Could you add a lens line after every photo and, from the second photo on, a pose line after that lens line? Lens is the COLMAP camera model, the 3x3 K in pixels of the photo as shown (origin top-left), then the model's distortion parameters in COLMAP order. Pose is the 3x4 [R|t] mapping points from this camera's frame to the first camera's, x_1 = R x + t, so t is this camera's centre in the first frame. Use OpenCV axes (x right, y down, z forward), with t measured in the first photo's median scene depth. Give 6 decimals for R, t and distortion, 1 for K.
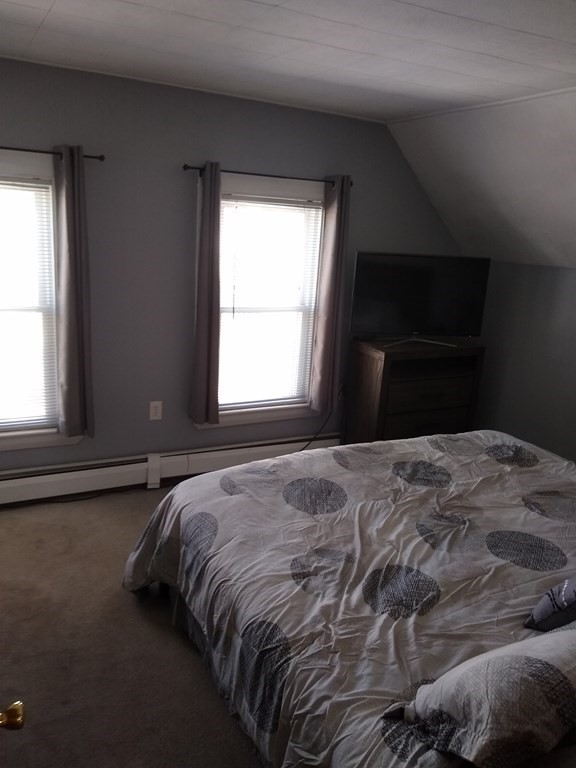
lens RADIAL K [[599.1, 0, 288.0], [0, 599.1, 384.0], [0, 0, 1]] dist [-0.024386, 0.003760]
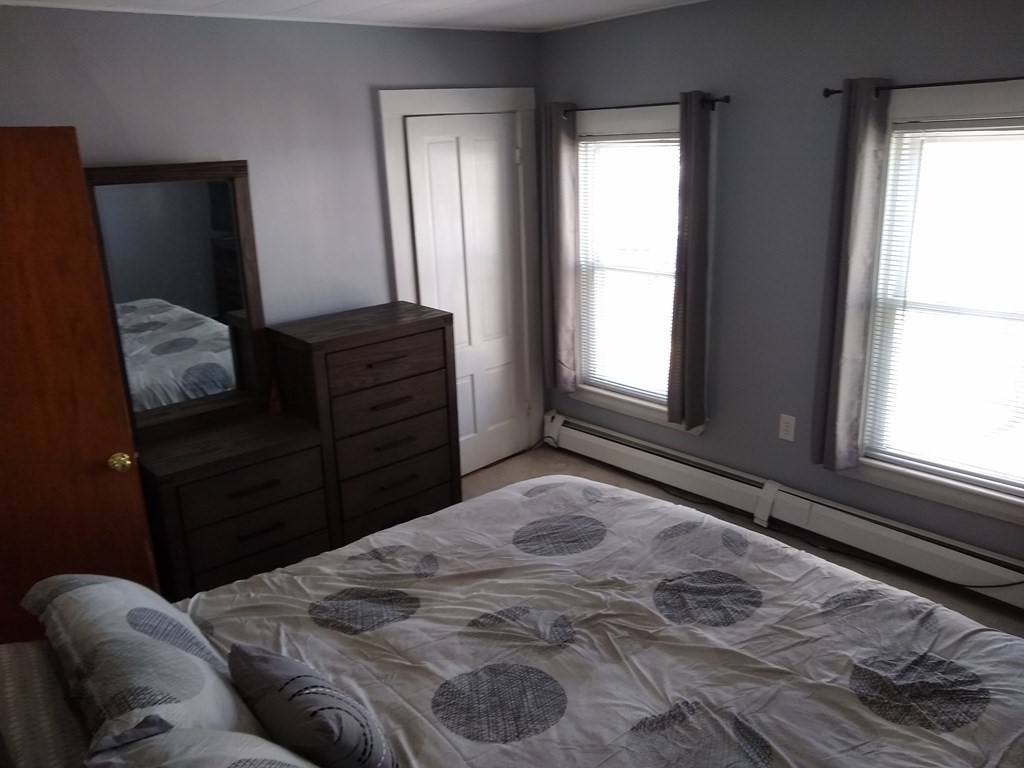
lens RADIAL K [[798.8, 0, 514.9], [0, 798.8, 388.9], [0, 0, 1]] dist [-0.024386, 0.003760]
pose [[0.240341, 0.216564, -0.946222, 0.881665], [-0.196058, 0.965535, 0.171185, -0.148445], [0.950683, 0.144372, 0.274517, 0.572681]]
